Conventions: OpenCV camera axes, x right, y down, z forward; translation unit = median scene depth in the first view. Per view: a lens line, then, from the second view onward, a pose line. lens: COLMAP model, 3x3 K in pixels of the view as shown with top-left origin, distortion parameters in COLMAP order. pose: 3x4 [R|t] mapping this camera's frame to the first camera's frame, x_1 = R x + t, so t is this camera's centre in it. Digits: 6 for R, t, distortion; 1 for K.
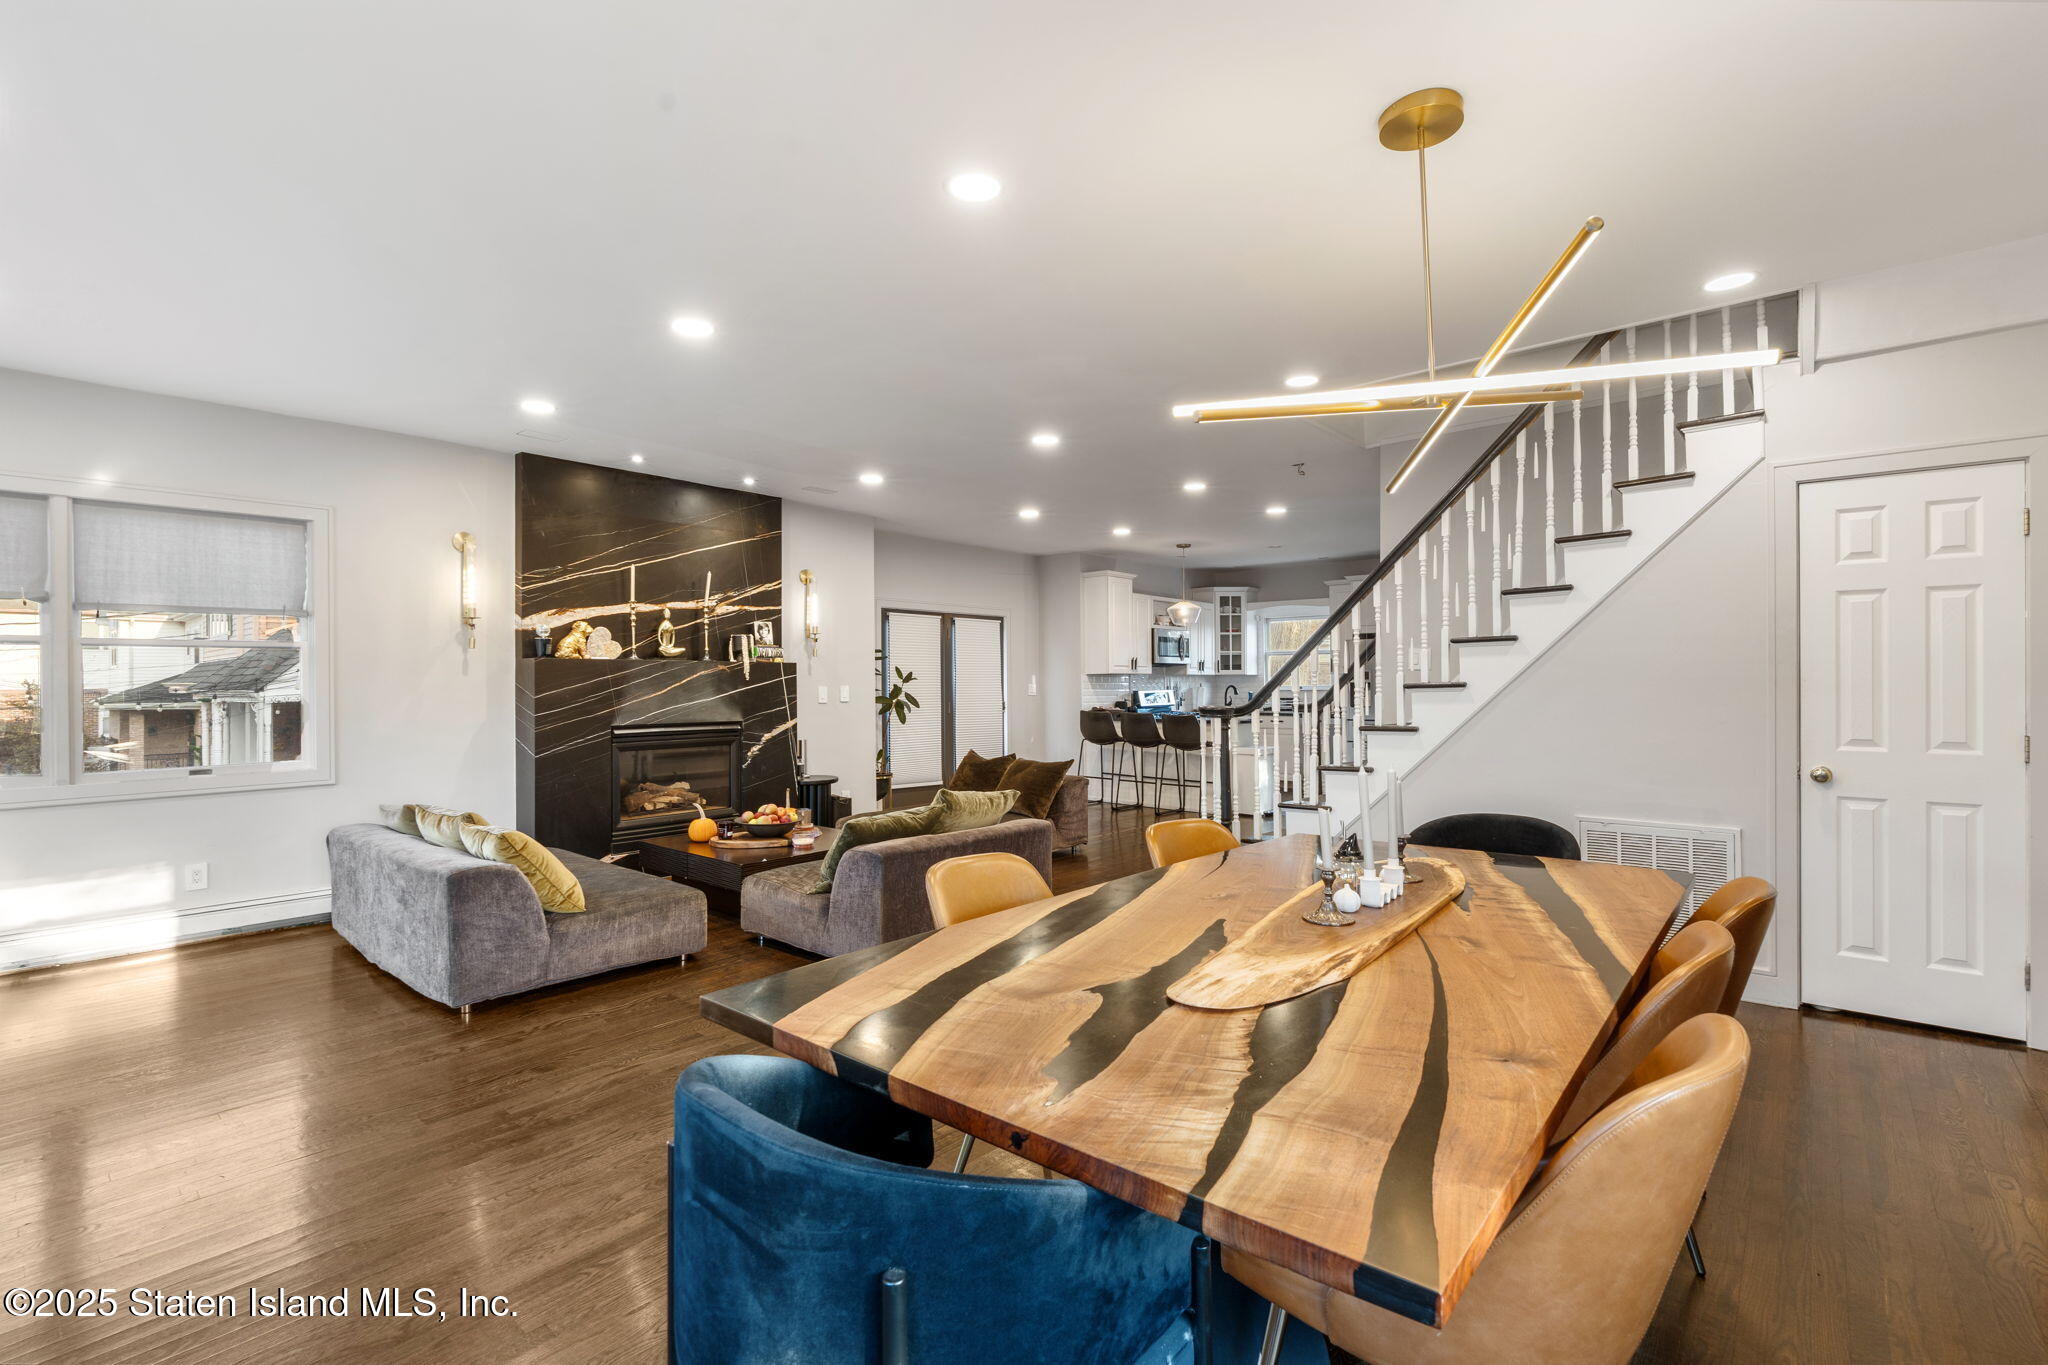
lens RADIAL K [[909.7, 0, 1026.6], [0, 909.7, 686.2], [0, 0, 1]] dist [-0.010118, 0.004537]
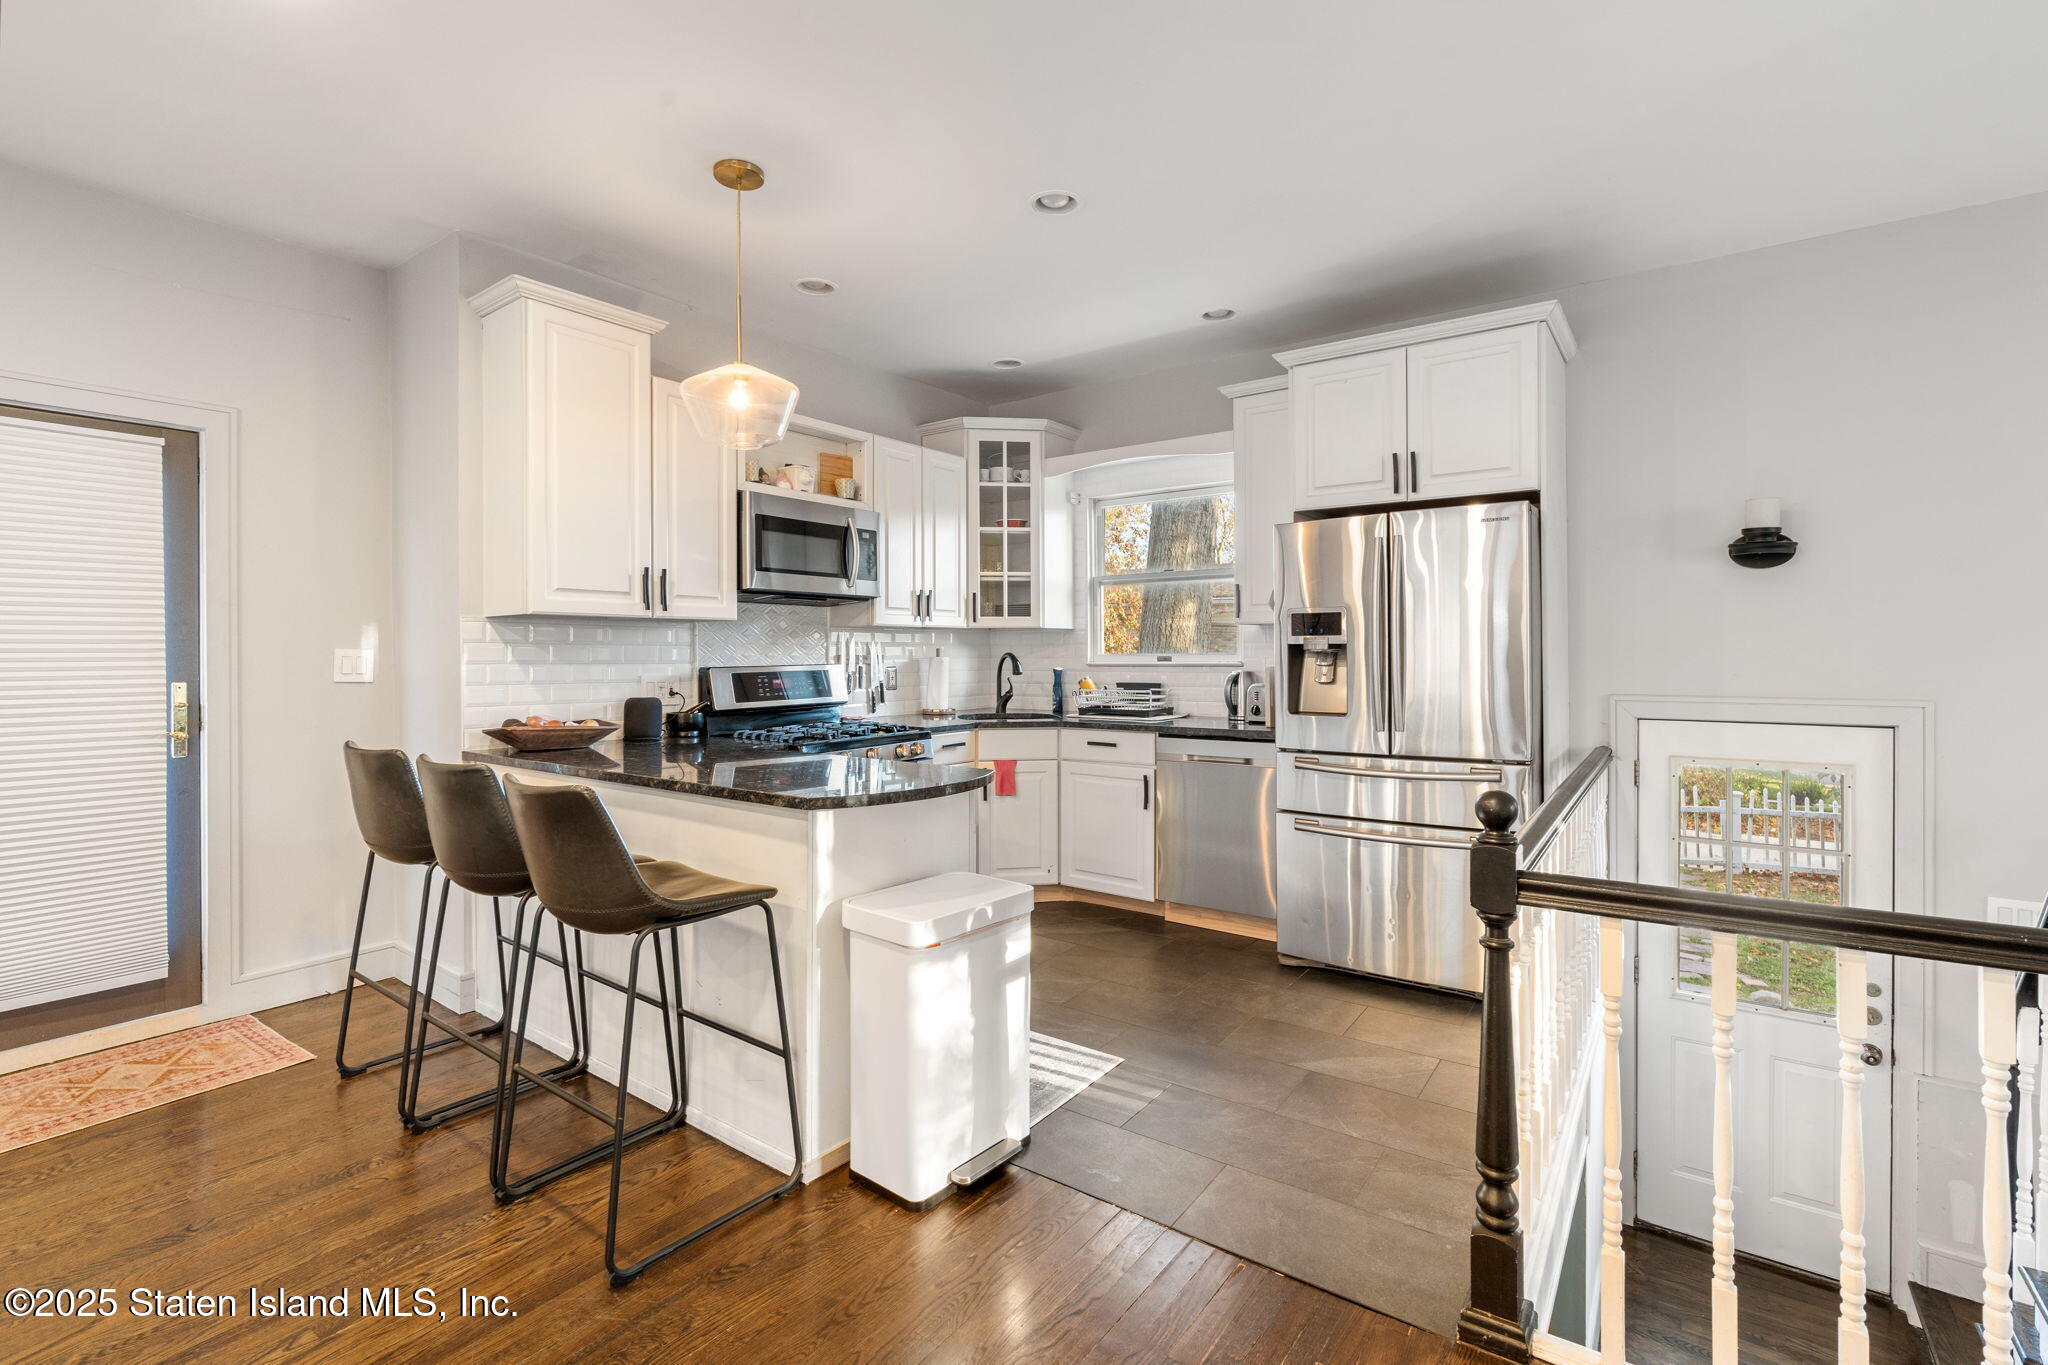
lens RADIAL K [[909.7, 0, 1023.9], [0, 909.7, 659.6], [0, 0, 1]] dist [-0.010118, 0.004537]
pose [[0.996556, -0.002479, 0.082883, 0.349403], [0.002108, 0.999987, 0.004566, 0.000446], [-0.082893, -0.004375, 0.996549, 1.022289]]
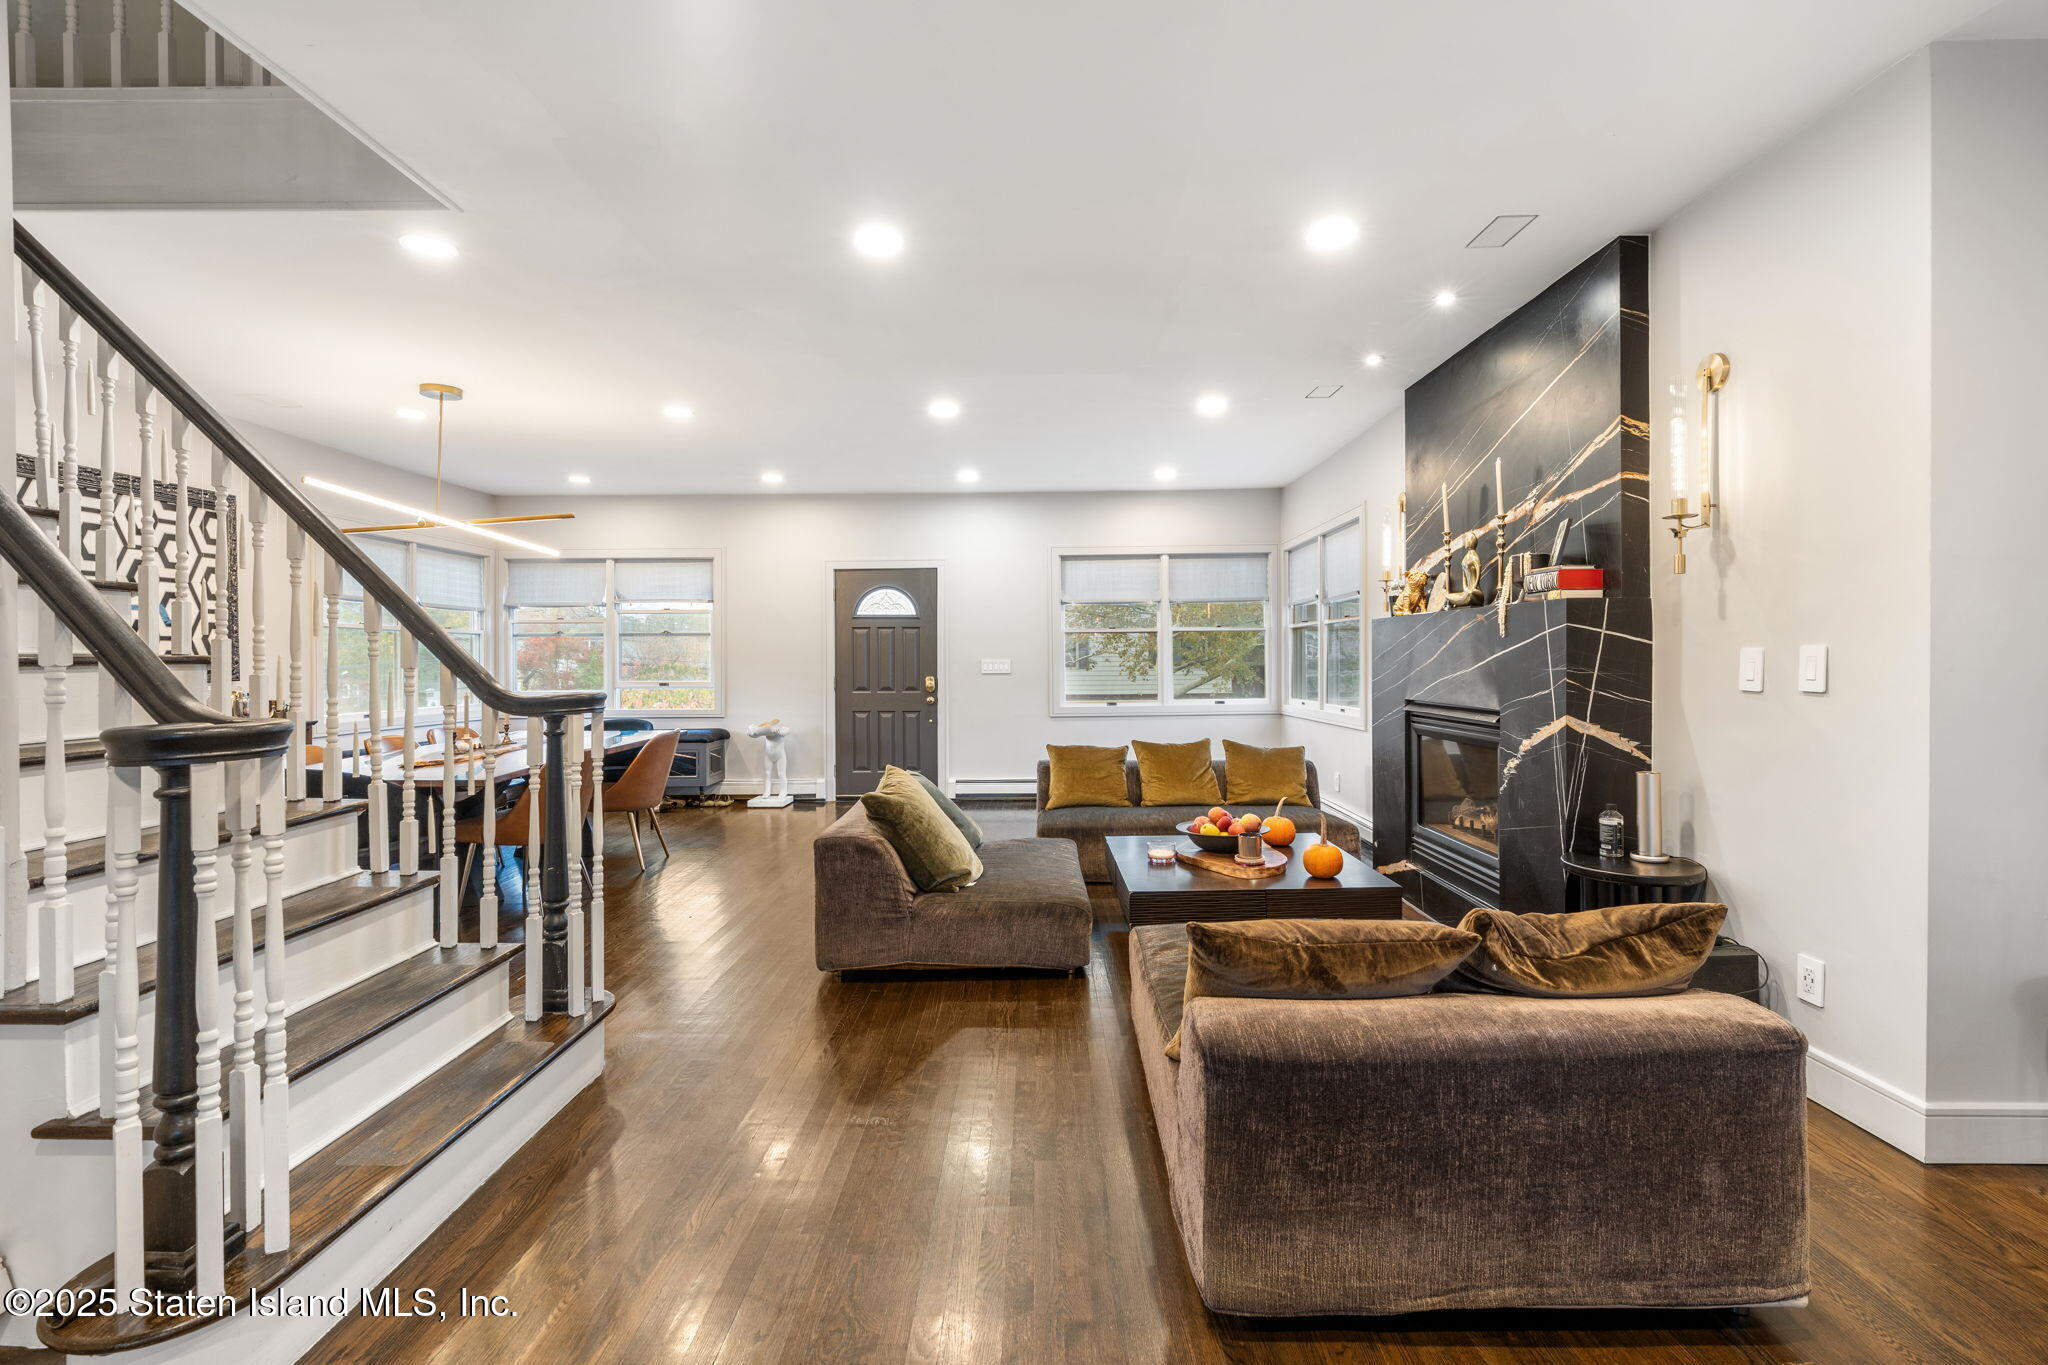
lens RADIAL K [[909.7, 0, 1021.9], [0, 909.7, 658.6], [0, 0, 1]] dist [-0.010118, 0.004537]
pose [[-0.767588, 0.010804, -0.640852, 0.272747], [0.008508, 0.999942, 0.006668, 0.000029], [0.640887, -0.000334, -0.767636, 1.234618]]
